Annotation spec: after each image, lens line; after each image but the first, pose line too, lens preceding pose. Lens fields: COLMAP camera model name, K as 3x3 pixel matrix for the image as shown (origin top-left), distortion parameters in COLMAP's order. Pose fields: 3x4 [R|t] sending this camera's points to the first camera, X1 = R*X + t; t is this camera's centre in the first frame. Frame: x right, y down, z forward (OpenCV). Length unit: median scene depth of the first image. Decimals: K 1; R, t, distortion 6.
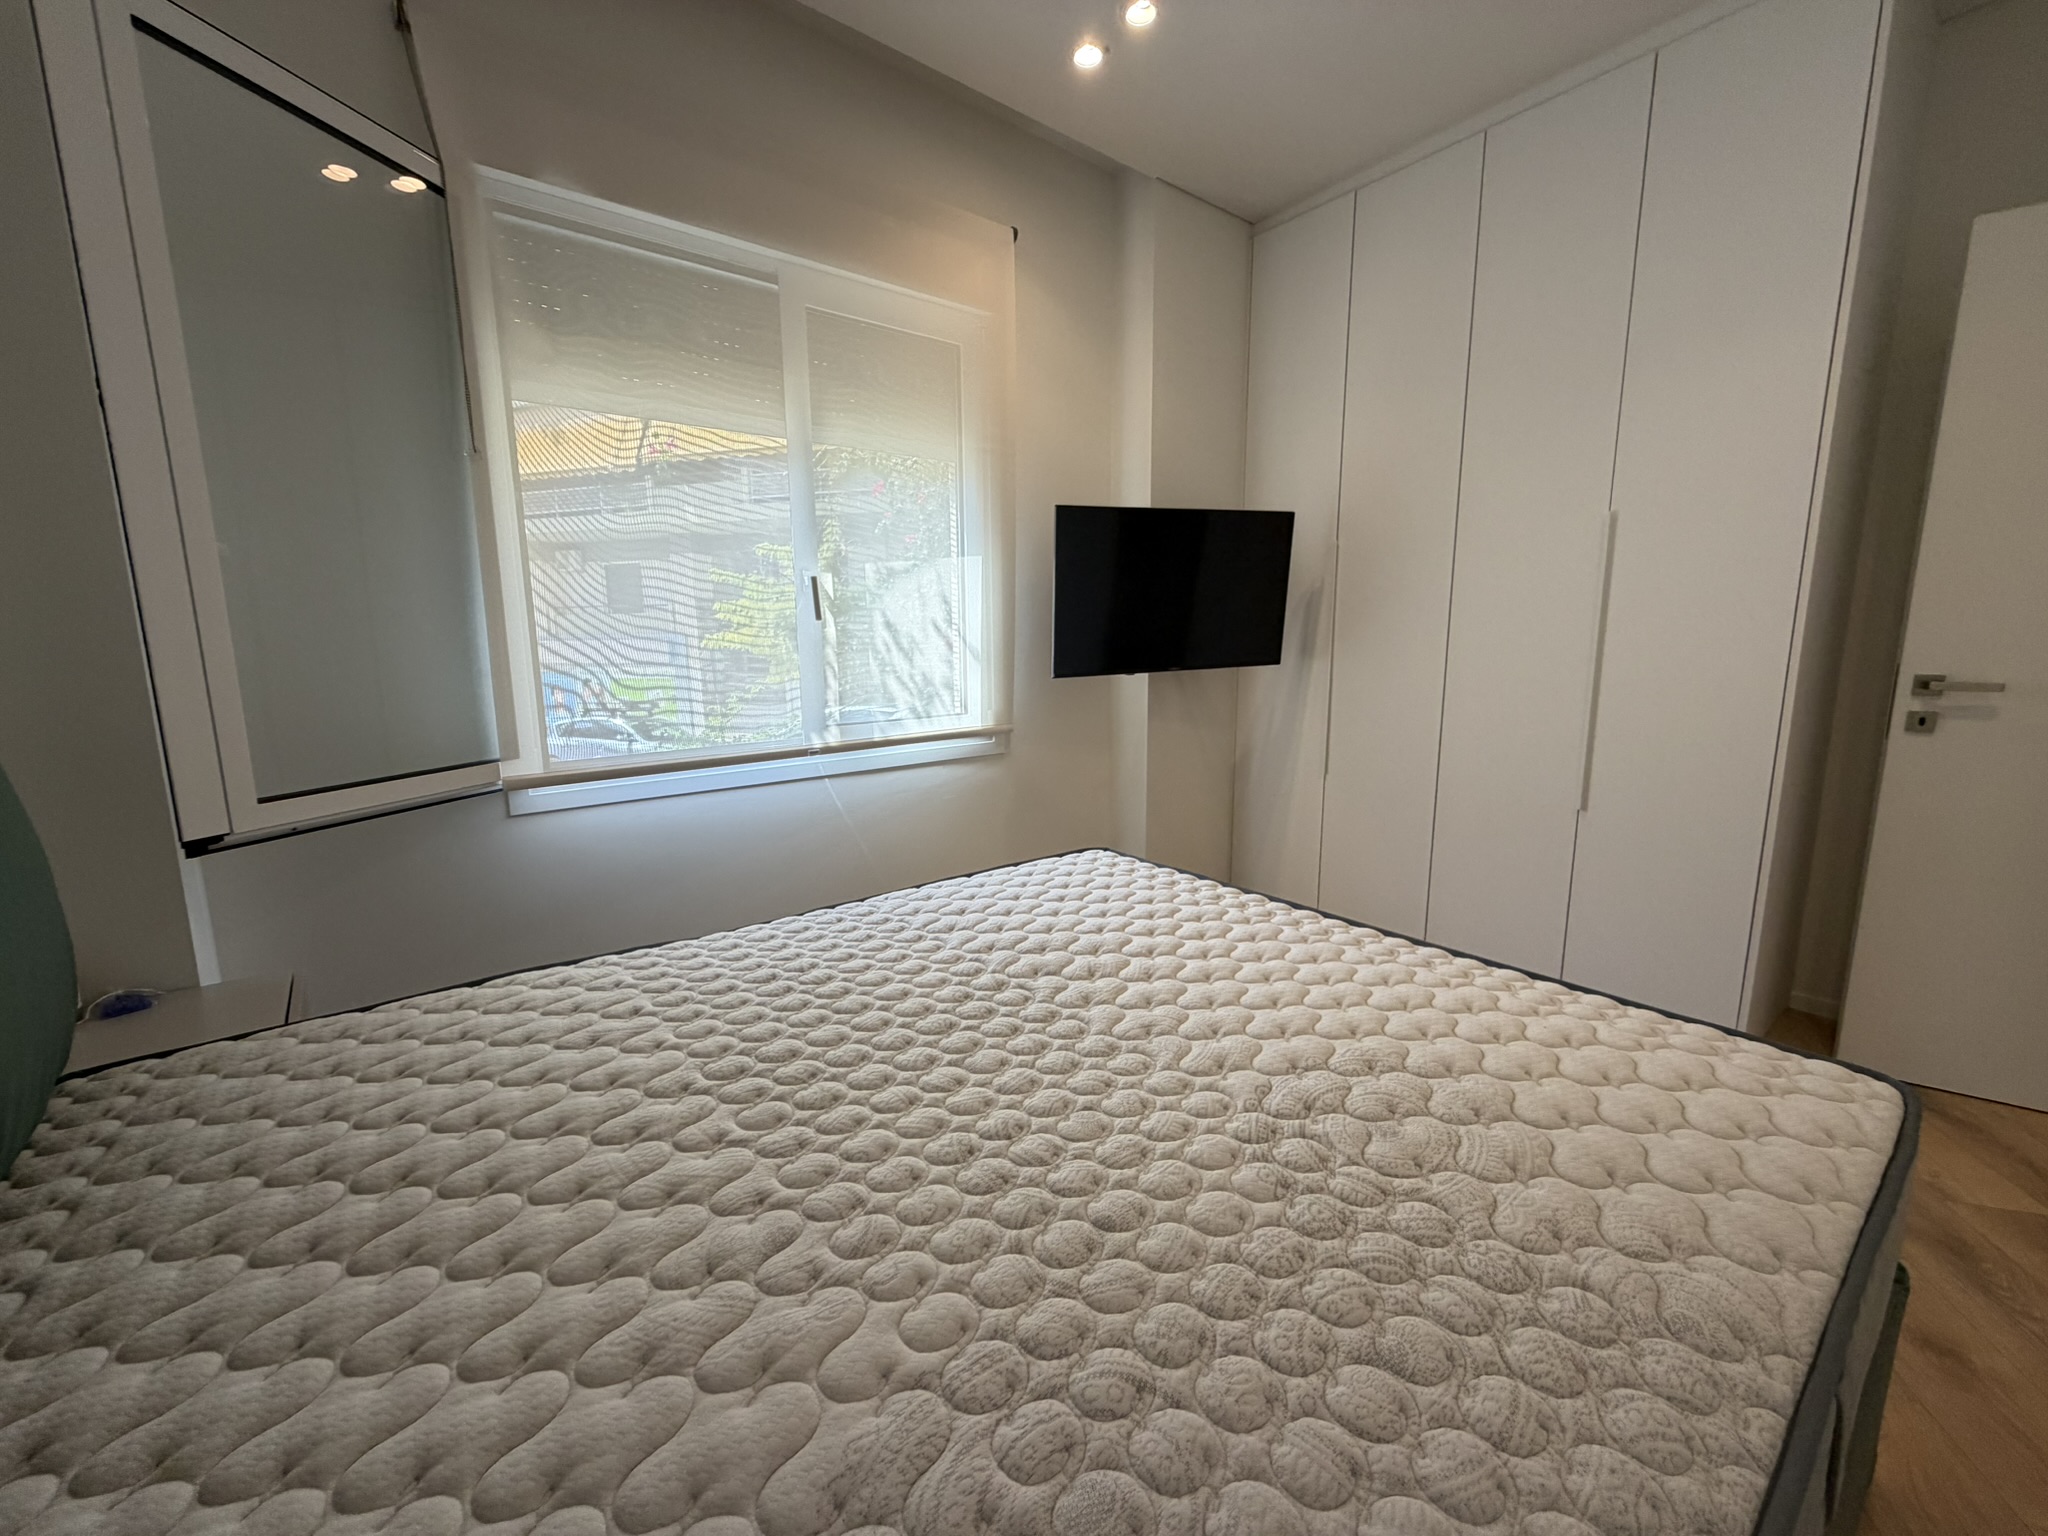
lens RADIAL K [[814.1, 0, 1020.2], [0, 814.1, 767.8], [0, 0, 1]] dist [-0.001414, 0.000314]
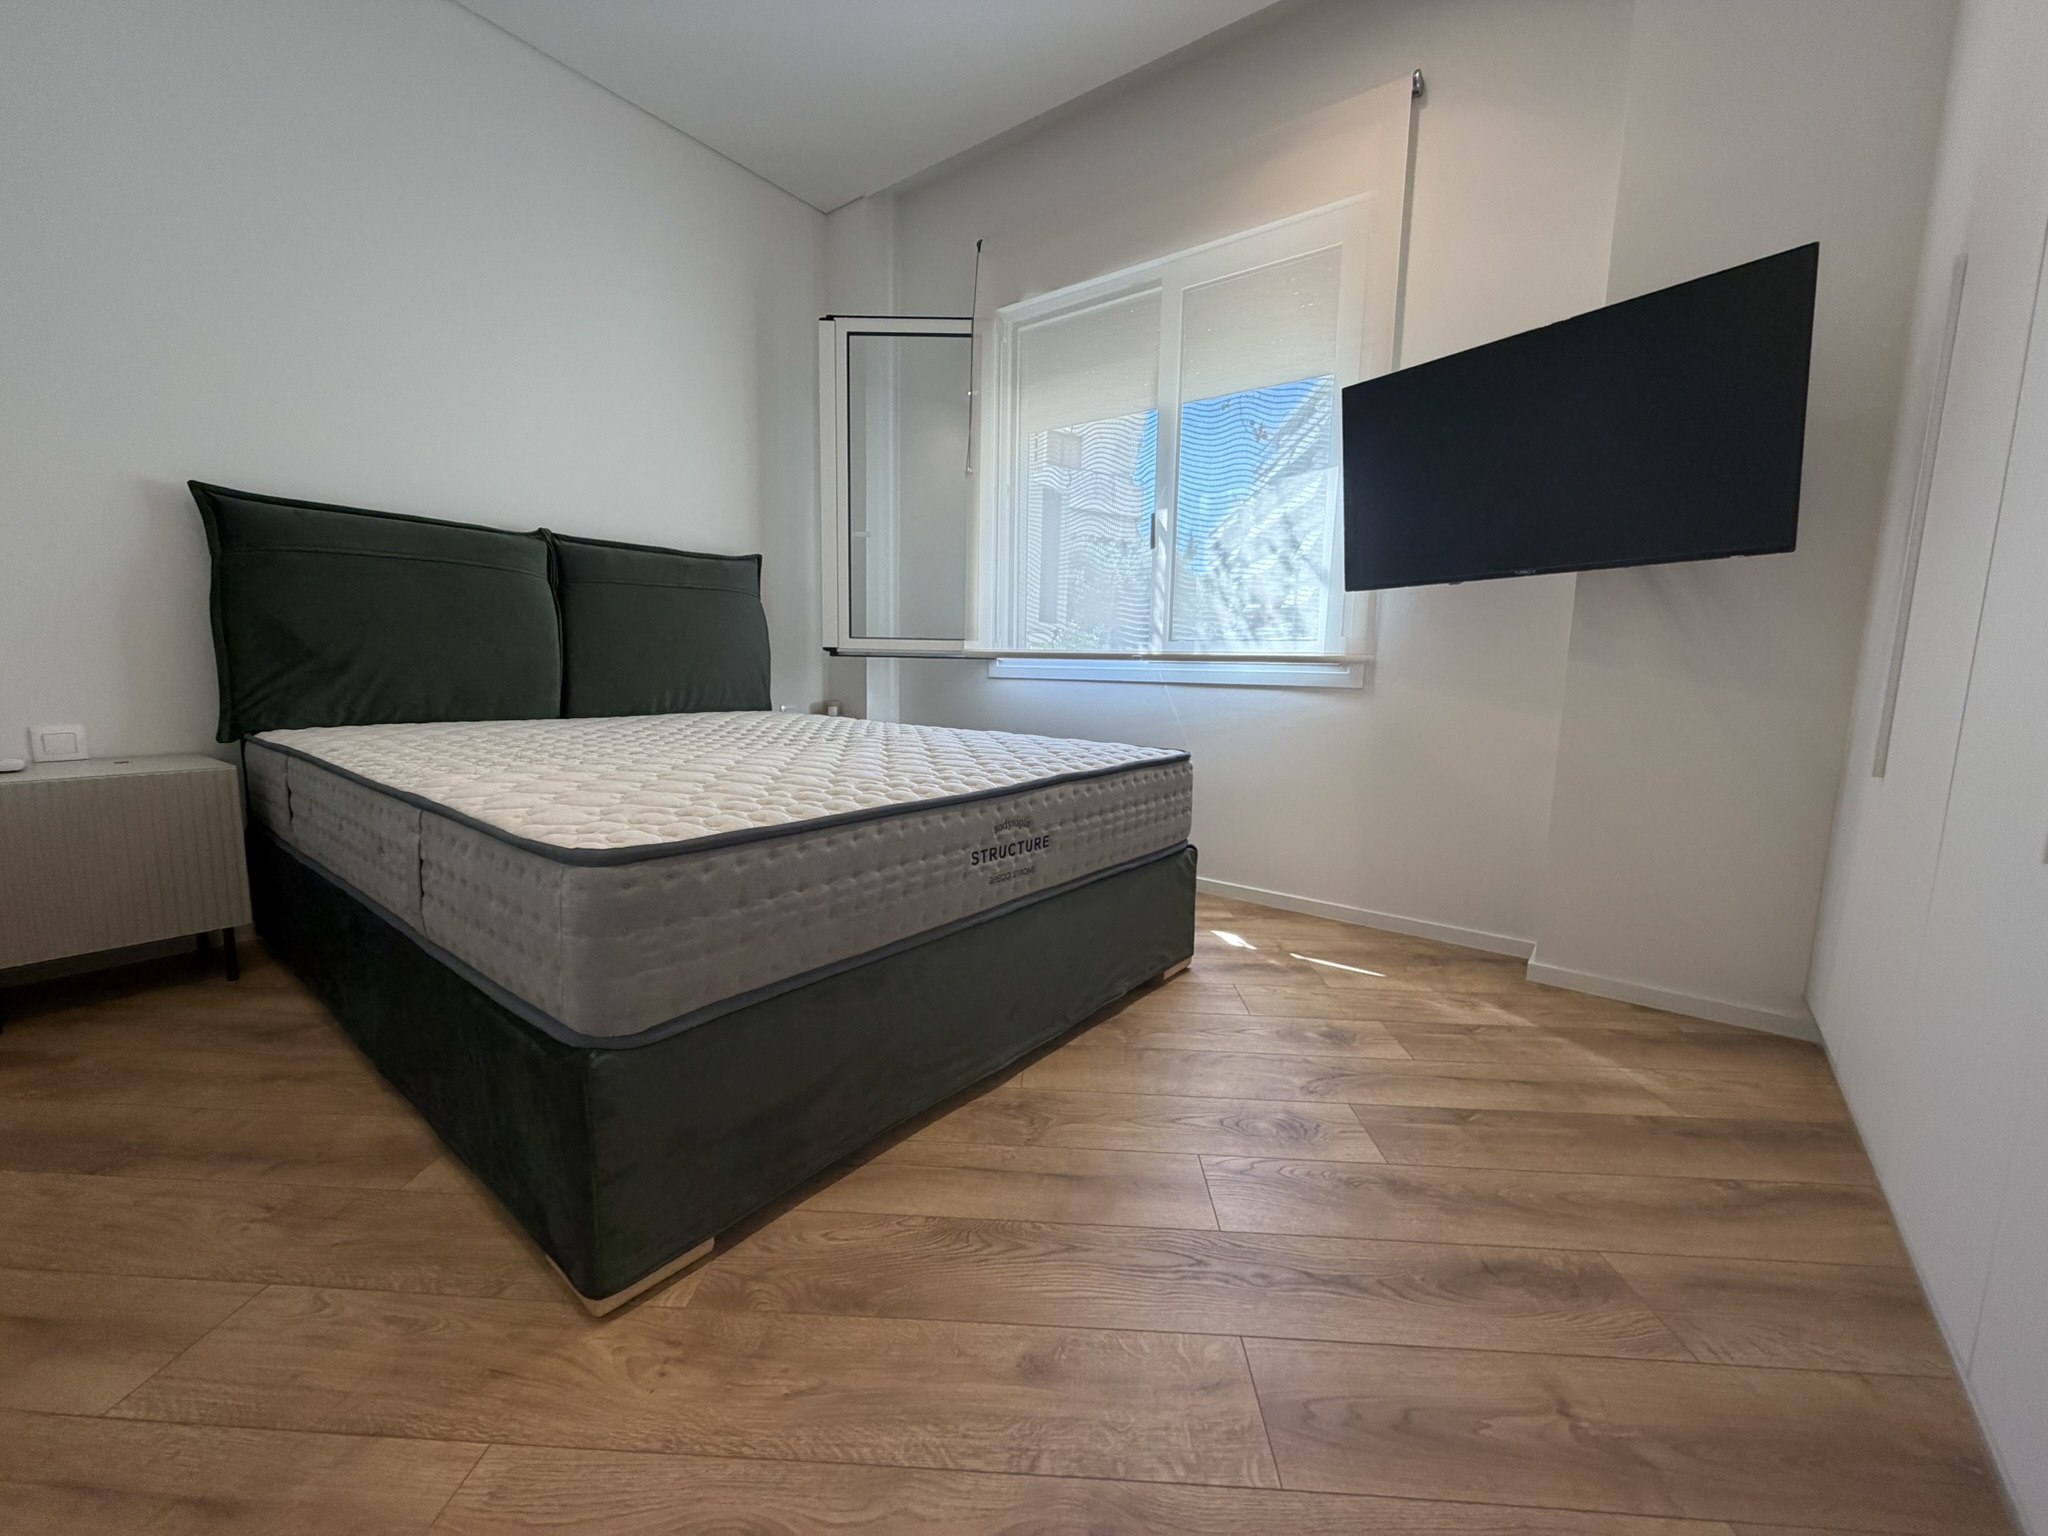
lens RADIAL K [[814.1, 0, 1020.2], [0, 814.1, 767.8], [0, 0, 1]] dist [-0.001414, 0.000314]
pose [[0.238307, 0.135557, -0.961683, 0.868016], [-0.179018, 0.979375, 0.093689, 0.056839], [0.954548, 0.149831, 0.257659, 0.513962]]
